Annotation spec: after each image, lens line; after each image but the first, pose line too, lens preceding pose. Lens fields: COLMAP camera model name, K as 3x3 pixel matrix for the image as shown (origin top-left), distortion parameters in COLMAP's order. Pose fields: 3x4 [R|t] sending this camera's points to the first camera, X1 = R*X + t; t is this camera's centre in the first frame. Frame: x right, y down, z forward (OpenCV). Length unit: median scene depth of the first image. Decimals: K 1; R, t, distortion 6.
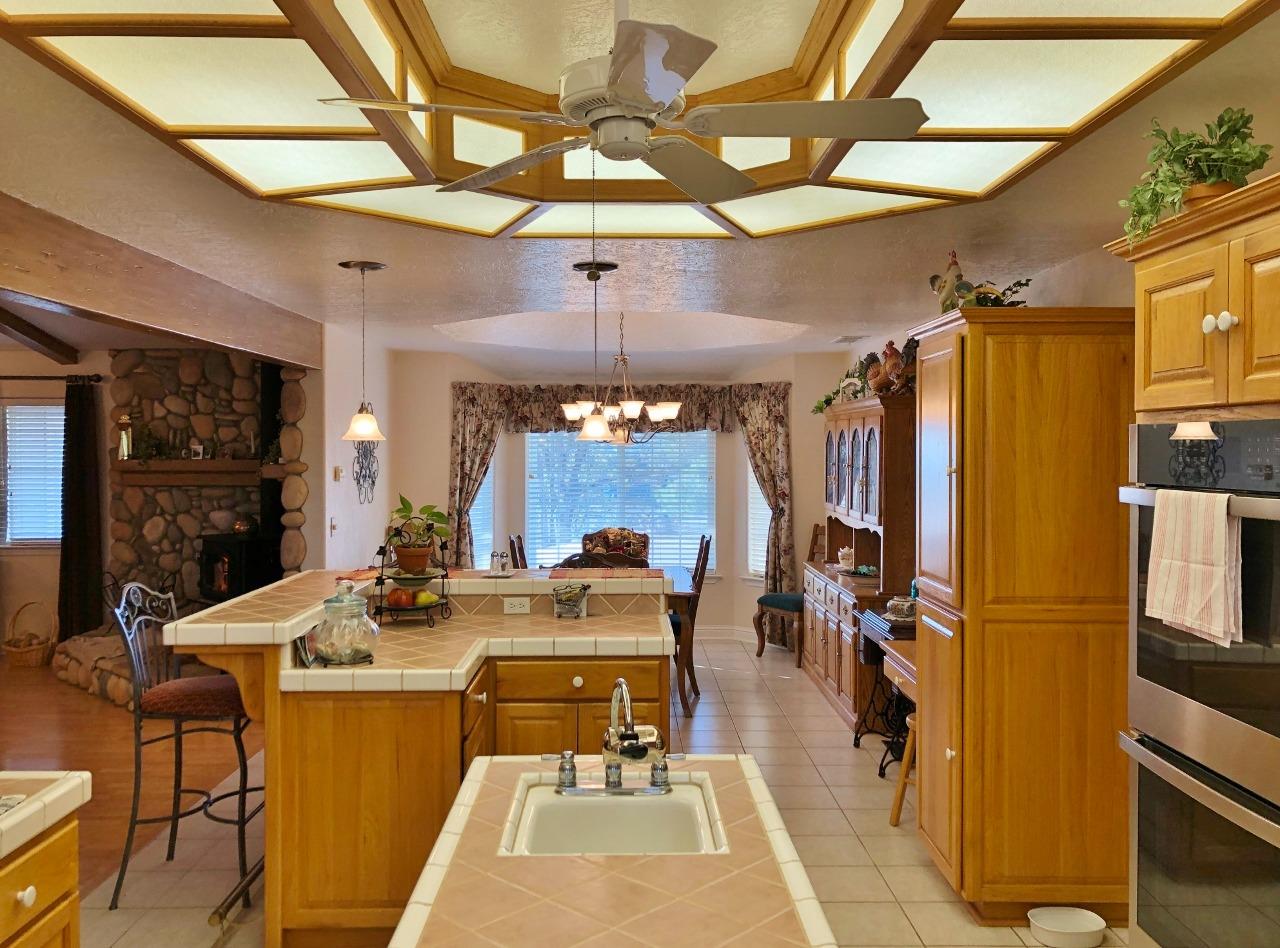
lens RADIAL K [[1060.8, 0, 619.8], [0, 1060.8, 455.5], [0, 0, 1]] dist [0.075601, -0.083196]
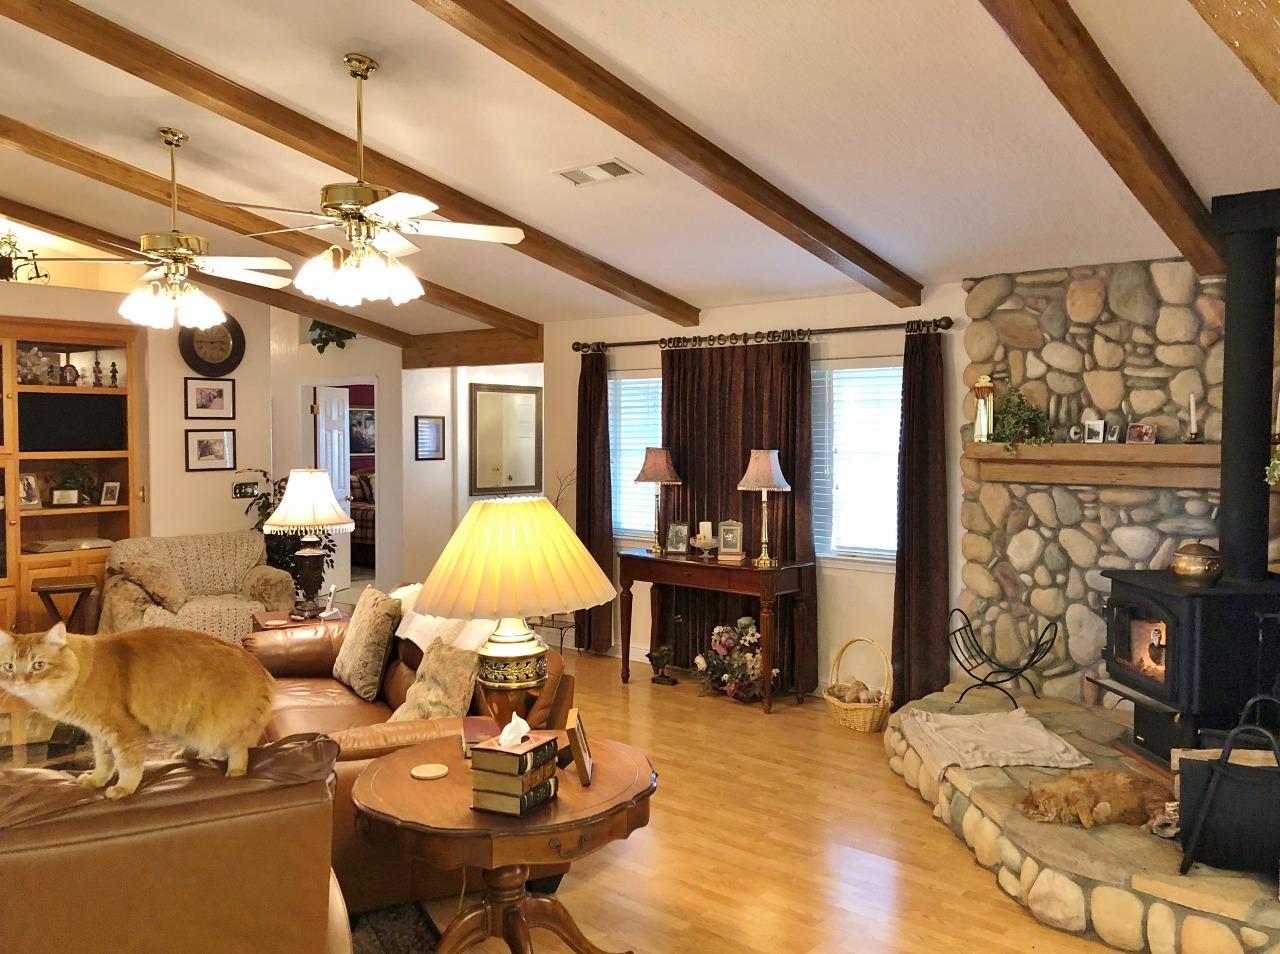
lens RADIAL K [[1057.2, 0, 649.5], [0, 1057.2, 464.5], [0, 0, 1]] dist [0.051107, -0.042790]
pose [[0.758588, 0.021692, -0.651210, -0.186953], [-0.007164, 0.999663, 0.024955, 0.002688], [0.651532, -0.014265, 0.758487, 0.361816]]
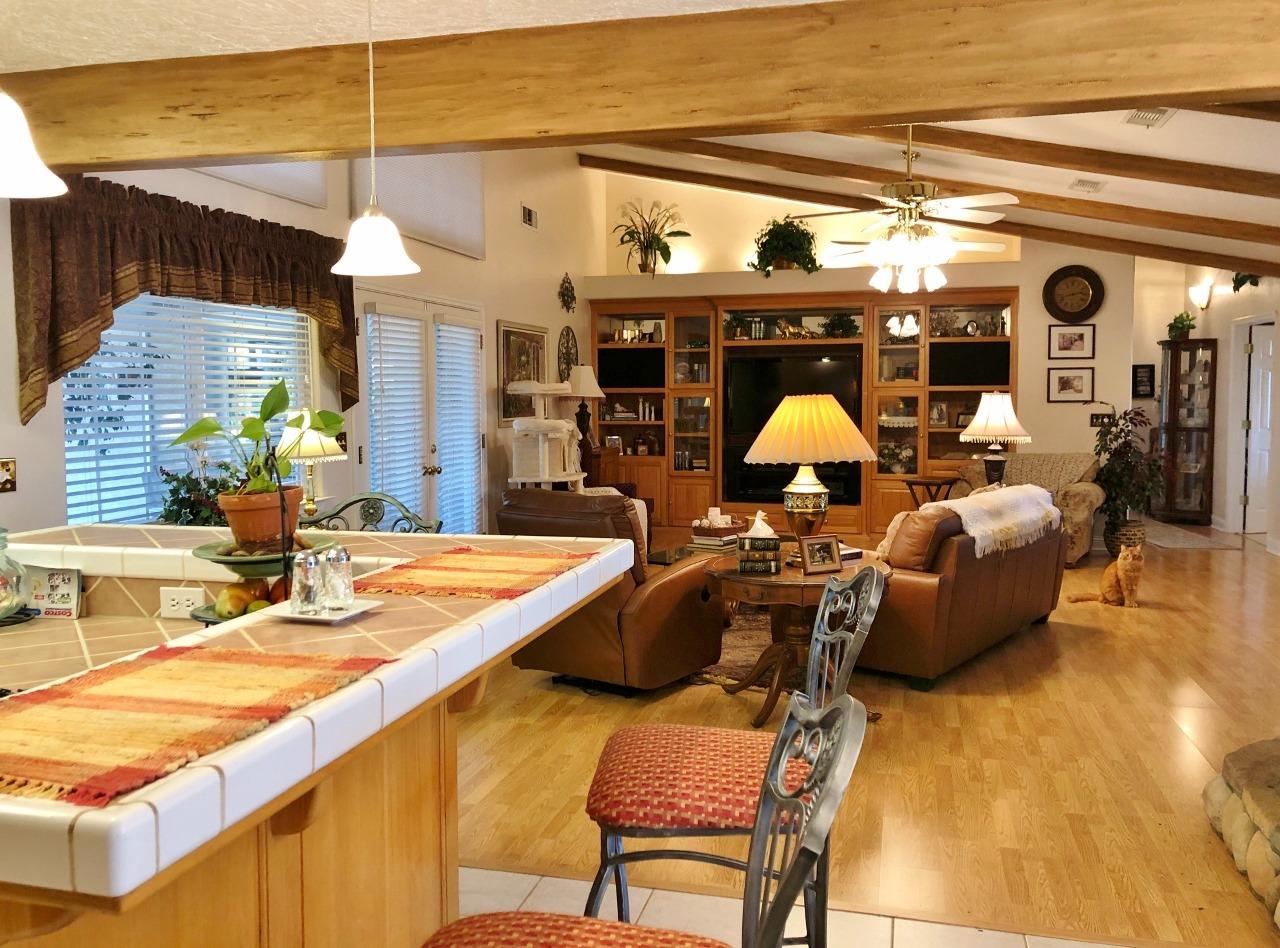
lens RADIAL K [[1060.8, 0, 630.4], [0, 1060.8, 454.6], [0, 0, 1]] dist [0.075601, -0.083196]
pose [[-0.249474, 0.058828, -0.966593, 0.114575], [-0.004073, 0.998080, 0.061796, 0.021175], [0.968373, 0.019354, -0.248755, 0.649417]]
